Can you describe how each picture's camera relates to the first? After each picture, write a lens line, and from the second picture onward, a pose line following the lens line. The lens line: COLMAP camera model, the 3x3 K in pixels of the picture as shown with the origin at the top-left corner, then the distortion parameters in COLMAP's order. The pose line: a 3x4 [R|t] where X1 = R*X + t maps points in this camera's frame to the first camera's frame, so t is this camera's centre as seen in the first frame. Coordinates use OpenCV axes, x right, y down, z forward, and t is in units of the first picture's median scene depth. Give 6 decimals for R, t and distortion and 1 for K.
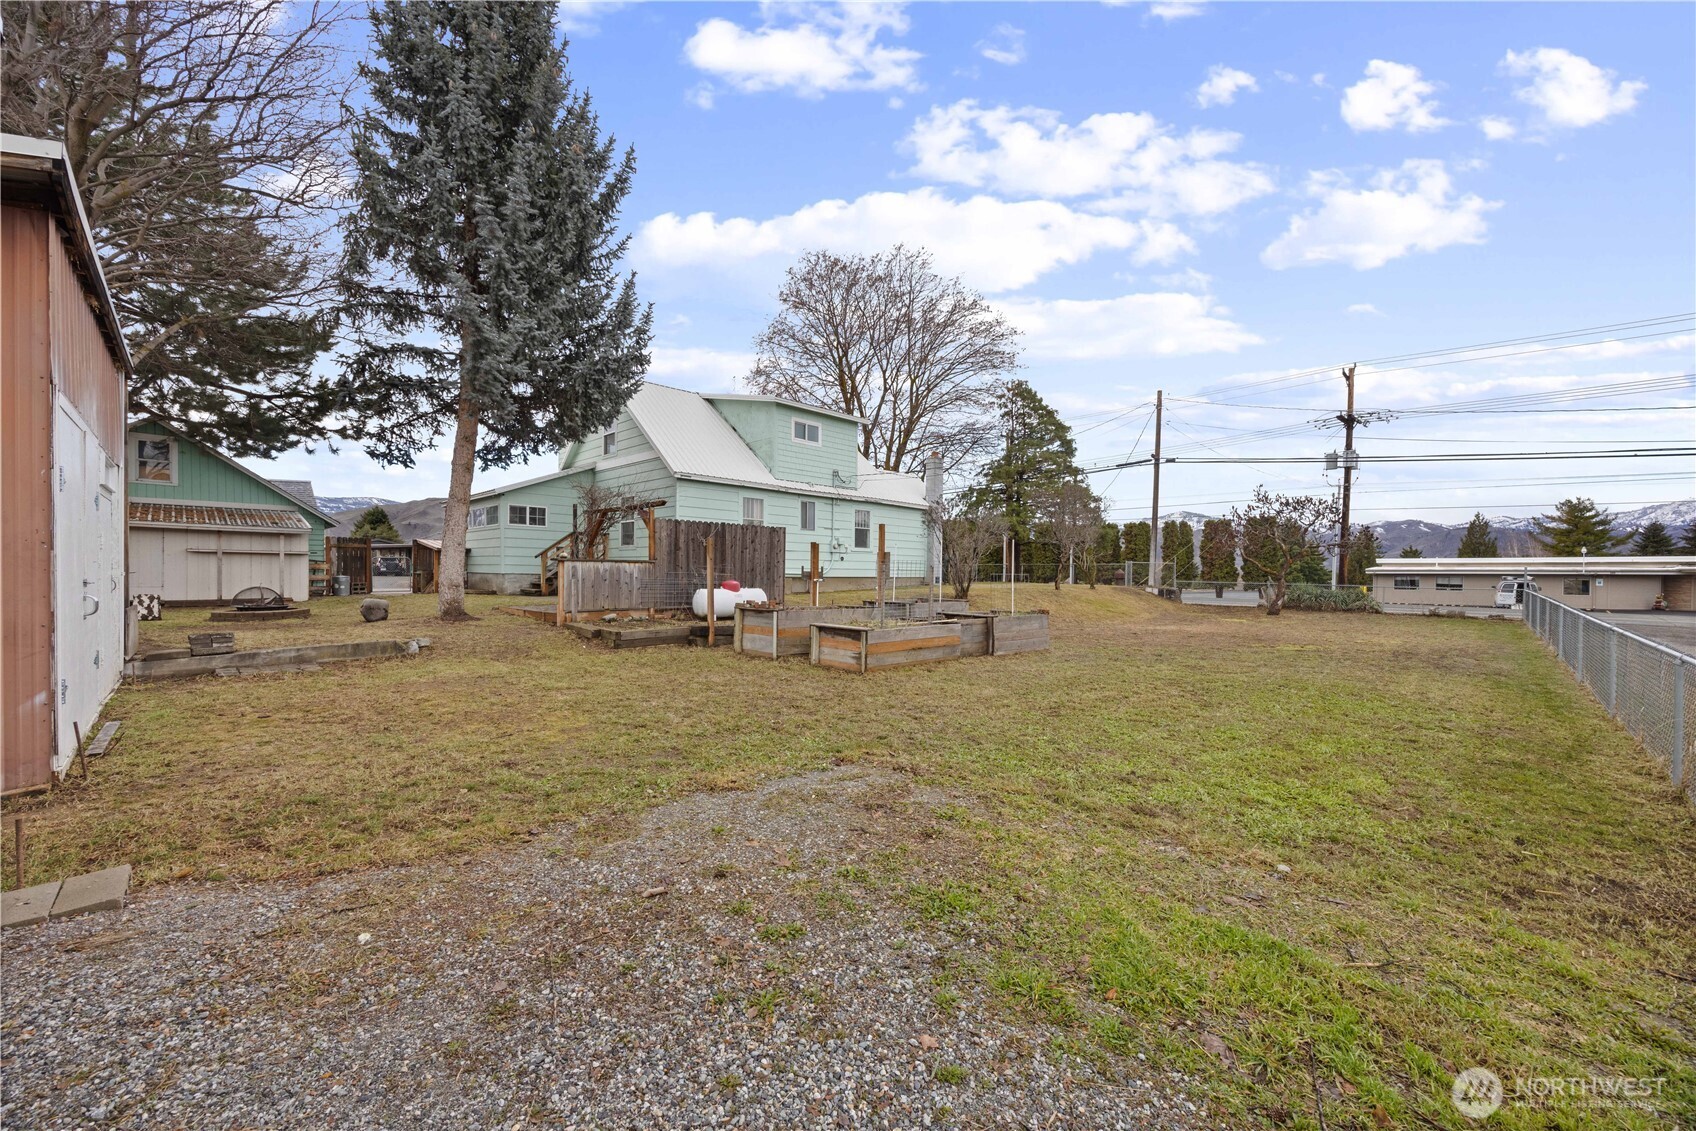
lens RADIAL K [[642.0, 0, 842.3], [0, 642.0, 566.4], [0, 0, 1]] dist [-0.002226, -0.000088]
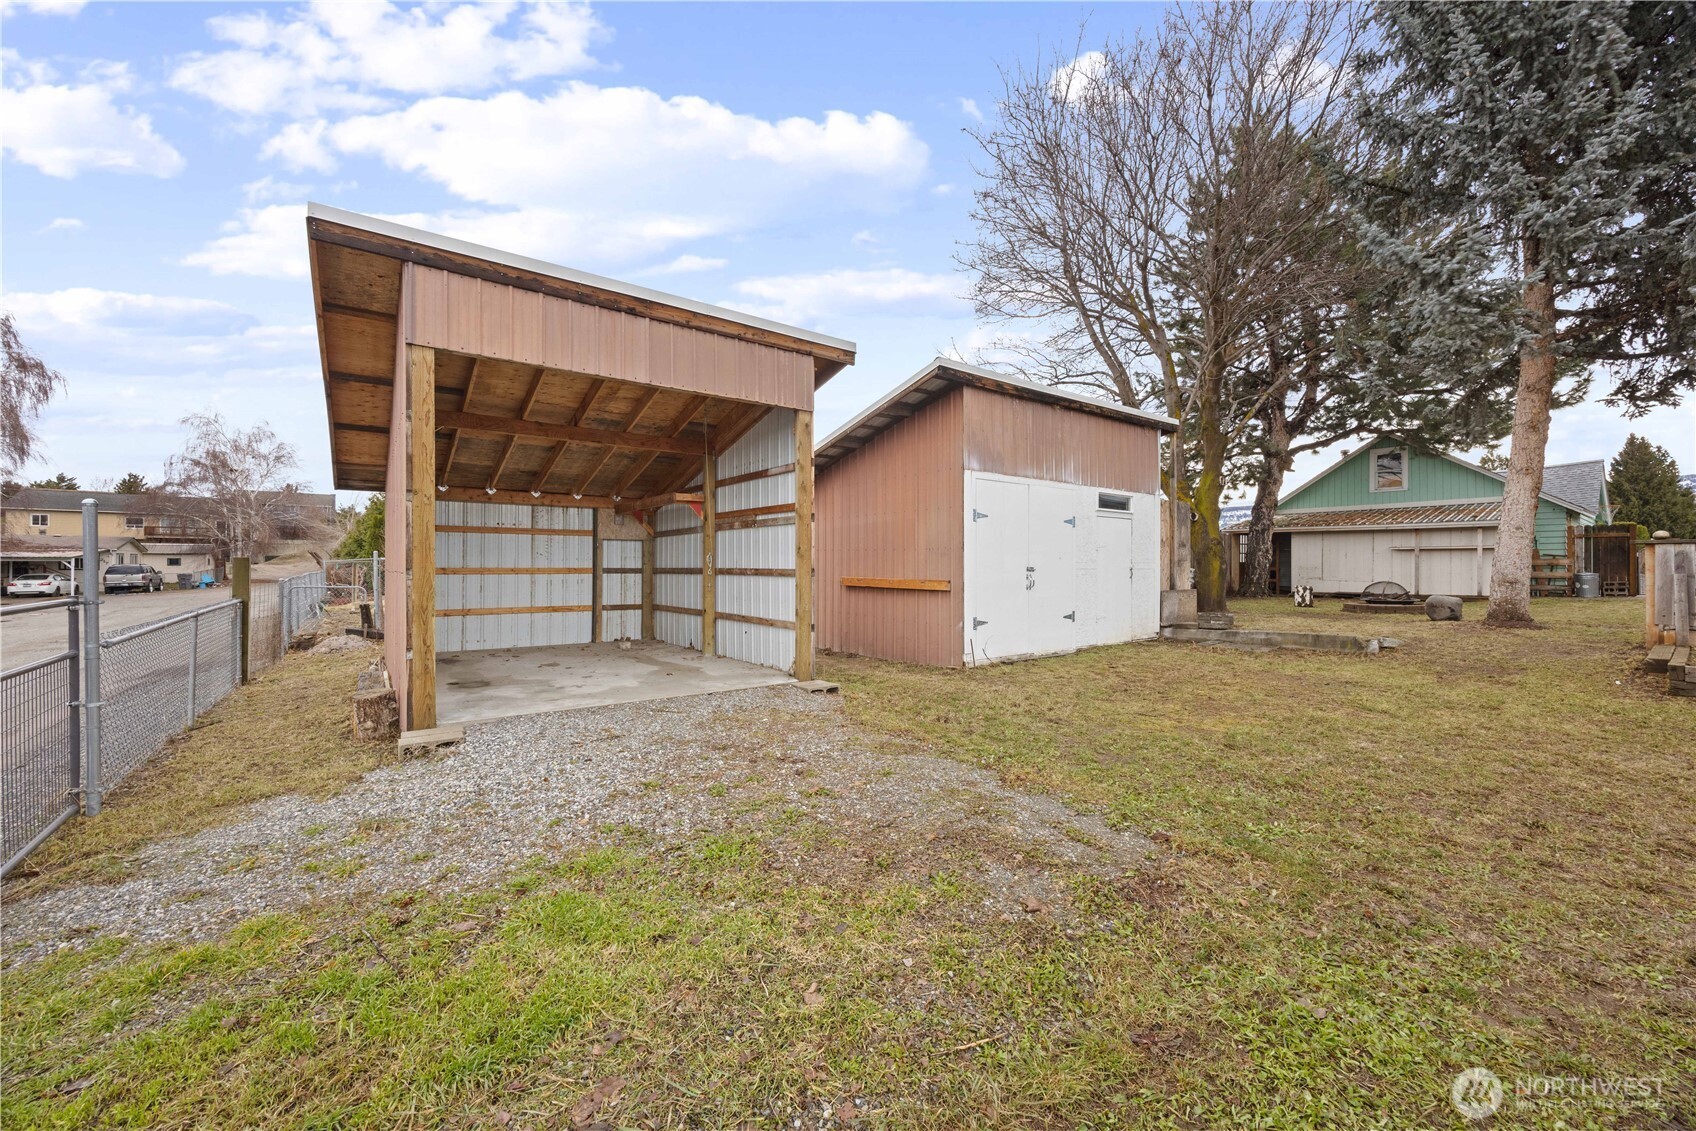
lens RADIAL K [[642.0, 0, 842.3], [0, 642.0, 566.4], [0, 0, 1]] dist [-0.002226, -0.000088]
pose [[-0.157152, -0.008334, -0.987539, 0.279842], [0.006713, 0.999932, -0.009507, 0.012479], [0.987552, -0.008124, -0.157085, 0.315814]]
